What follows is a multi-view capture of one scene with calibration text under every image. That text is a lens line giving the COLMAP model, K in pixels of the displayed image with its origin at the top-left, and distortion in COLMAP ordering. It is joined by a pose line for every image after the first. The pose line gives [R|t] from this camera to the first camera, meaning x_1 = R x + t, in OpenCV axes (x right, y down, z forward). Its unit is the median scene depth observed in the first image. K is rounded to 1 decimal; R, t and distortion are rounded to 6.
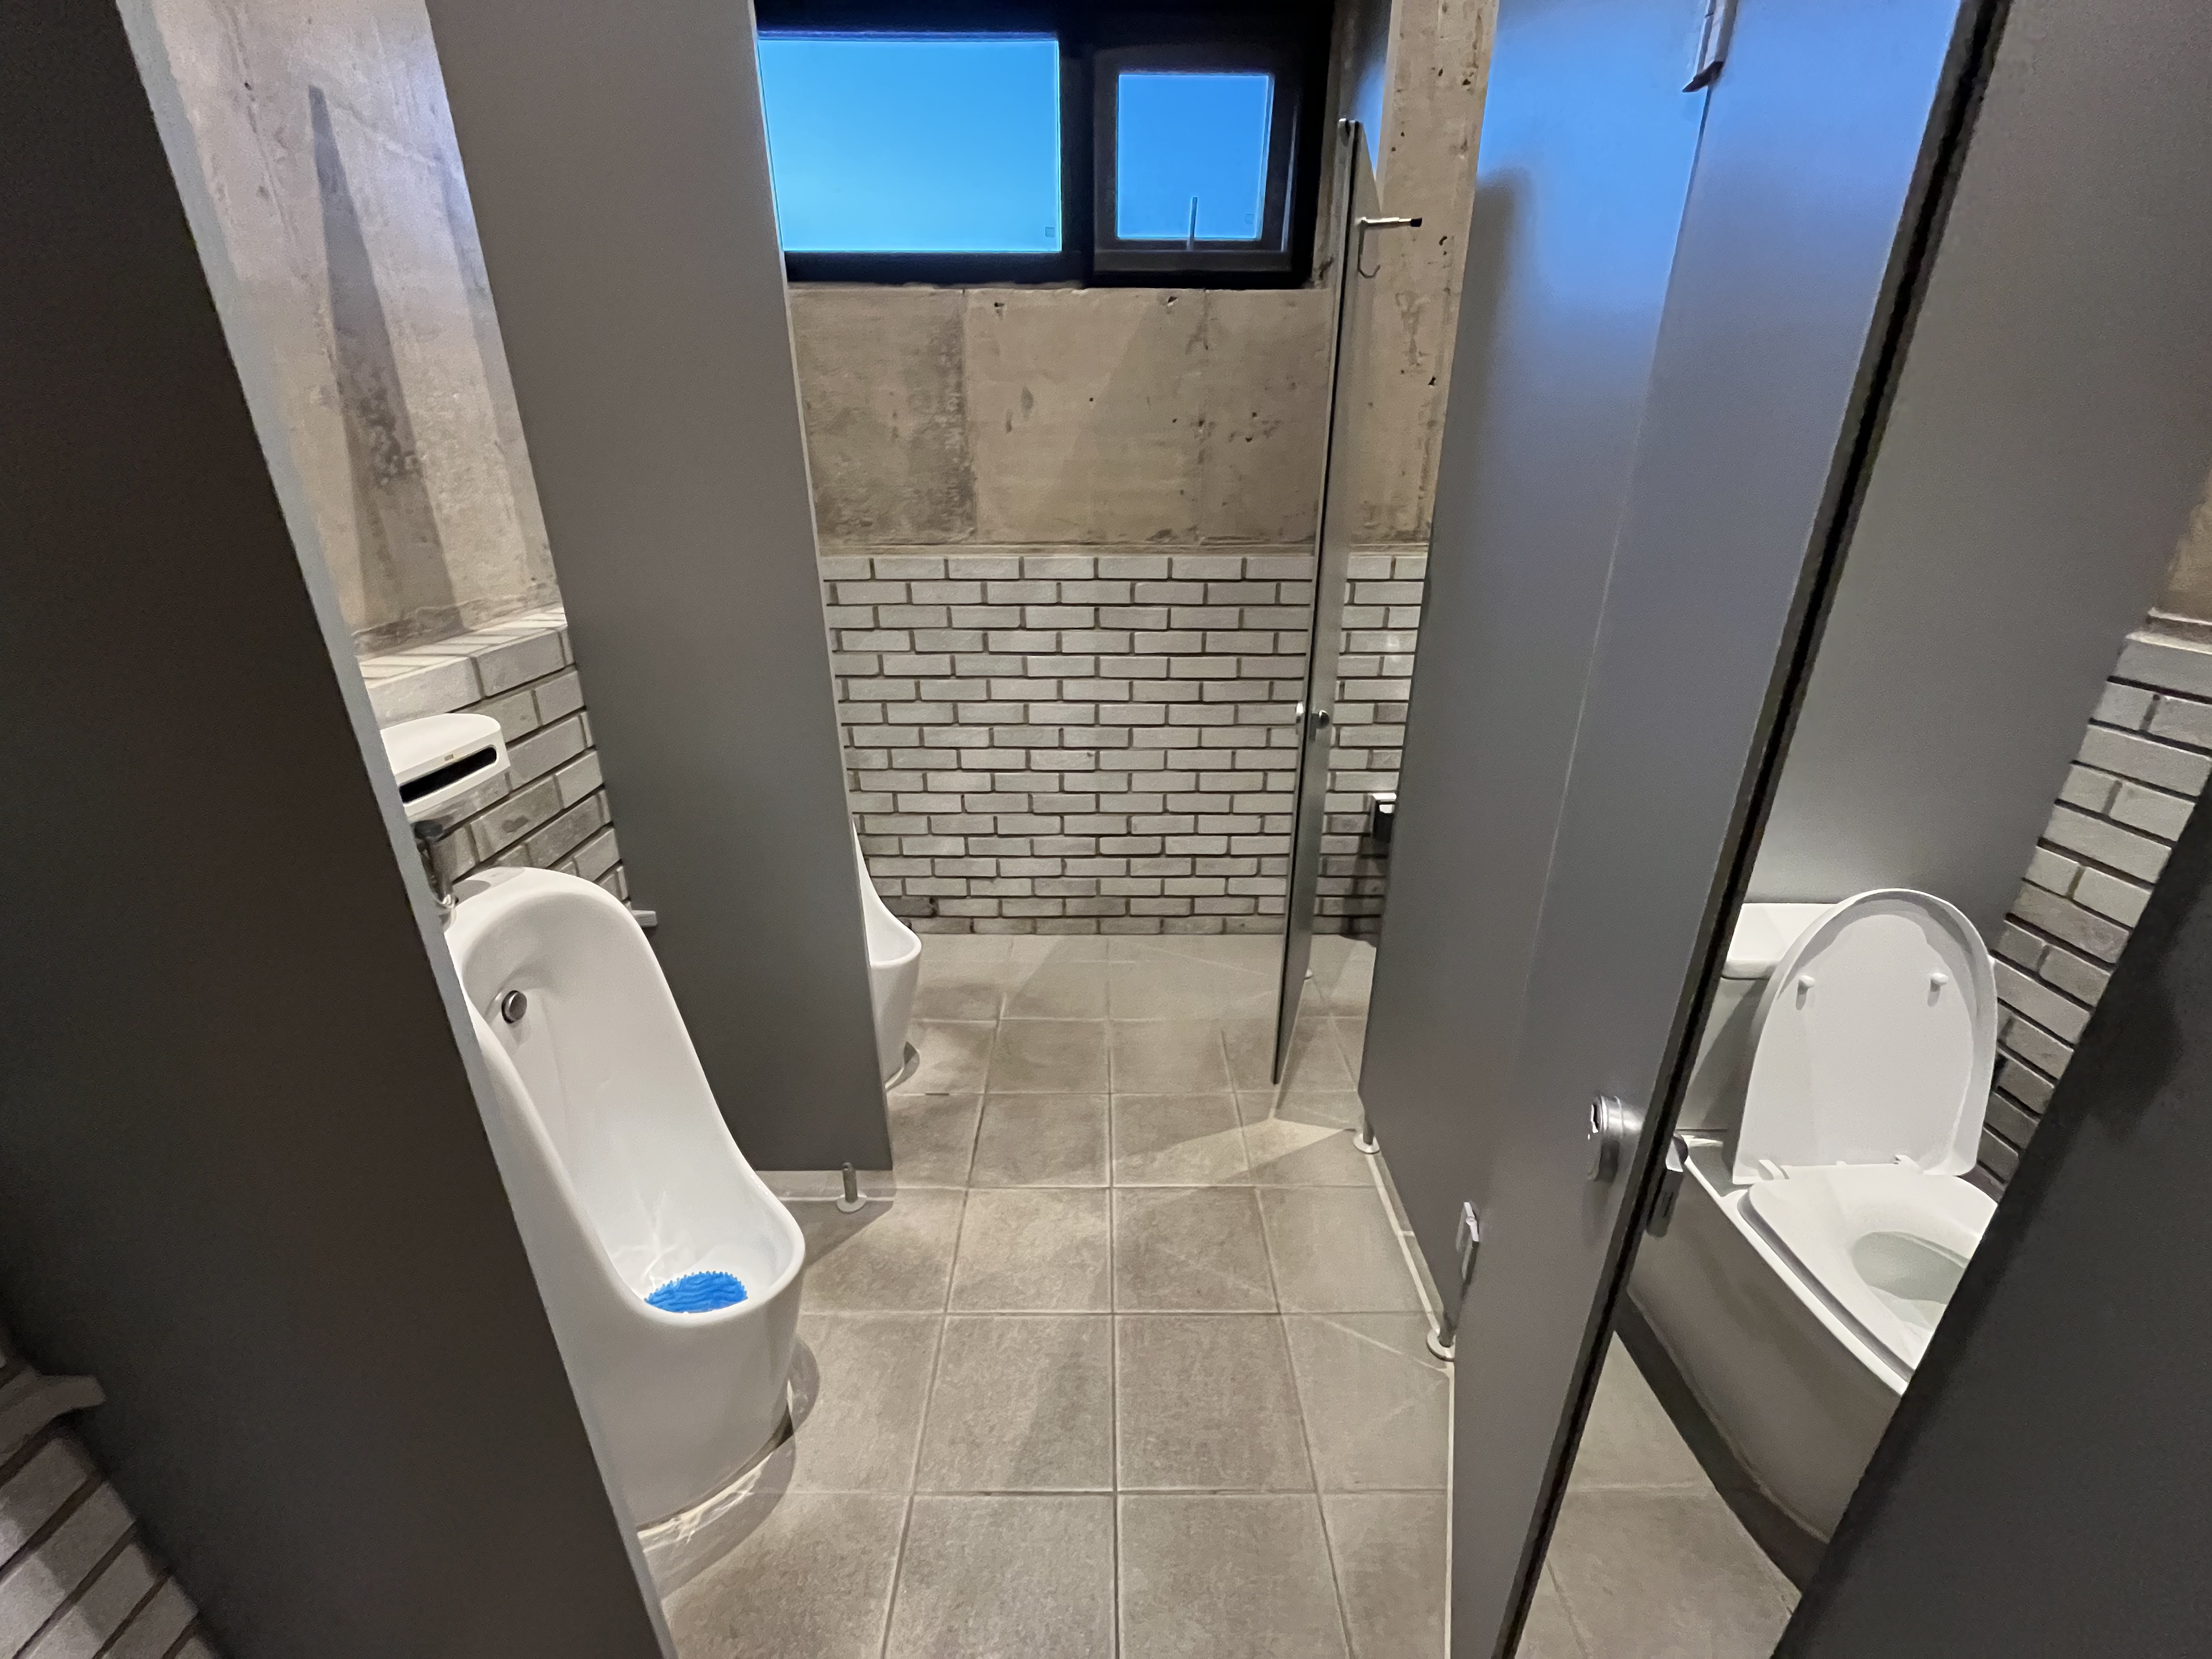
lens RADIAL K [[894.2, 0, 1106.0], [0, 894.2, 823.5], [0, 0, 1]] dist [-0.002010, -0.000416]
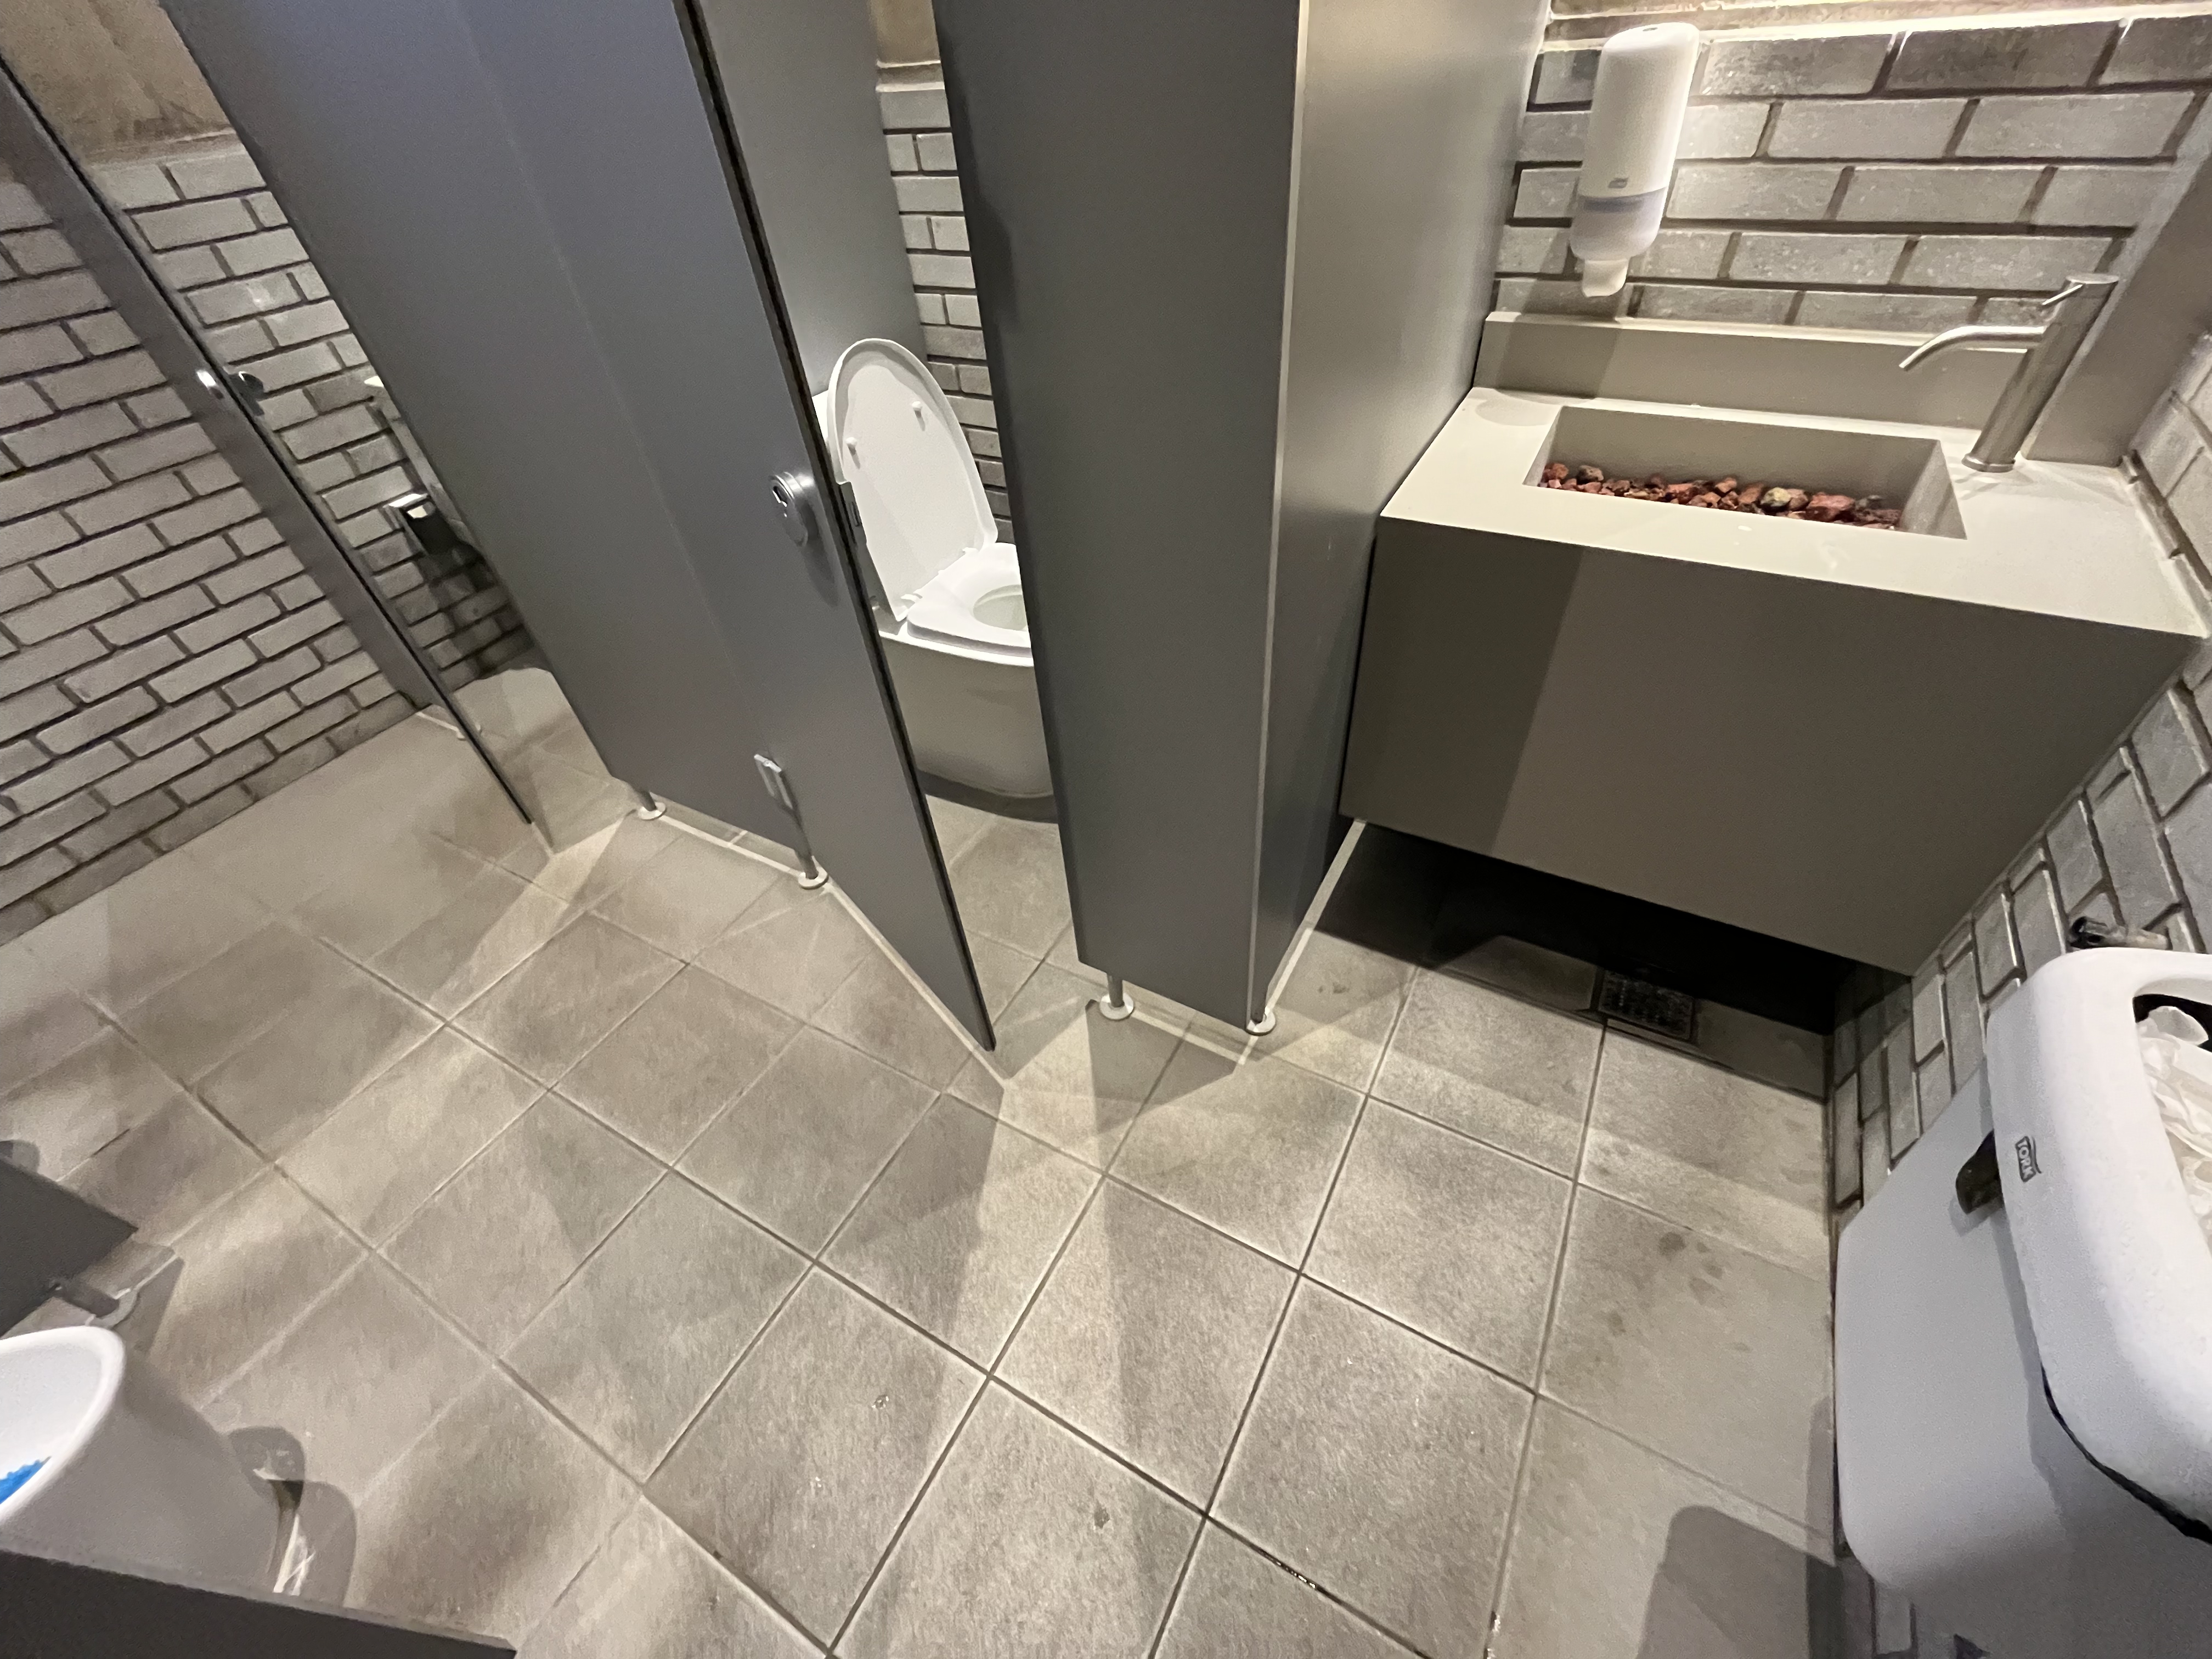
lens RADIAL K [[894.2, 0, 1106.4], [0, 894.2, 830.9], [0, 0, 1]] dist [-0.002010, -0.000416]
pose [[0.490990, -0.620424, 0.611558, -0.085890], [0.394688, 0.784241, 0.478735, 0.091945], [-0.776628, 0.006321, 0.629928, -0.034553]]
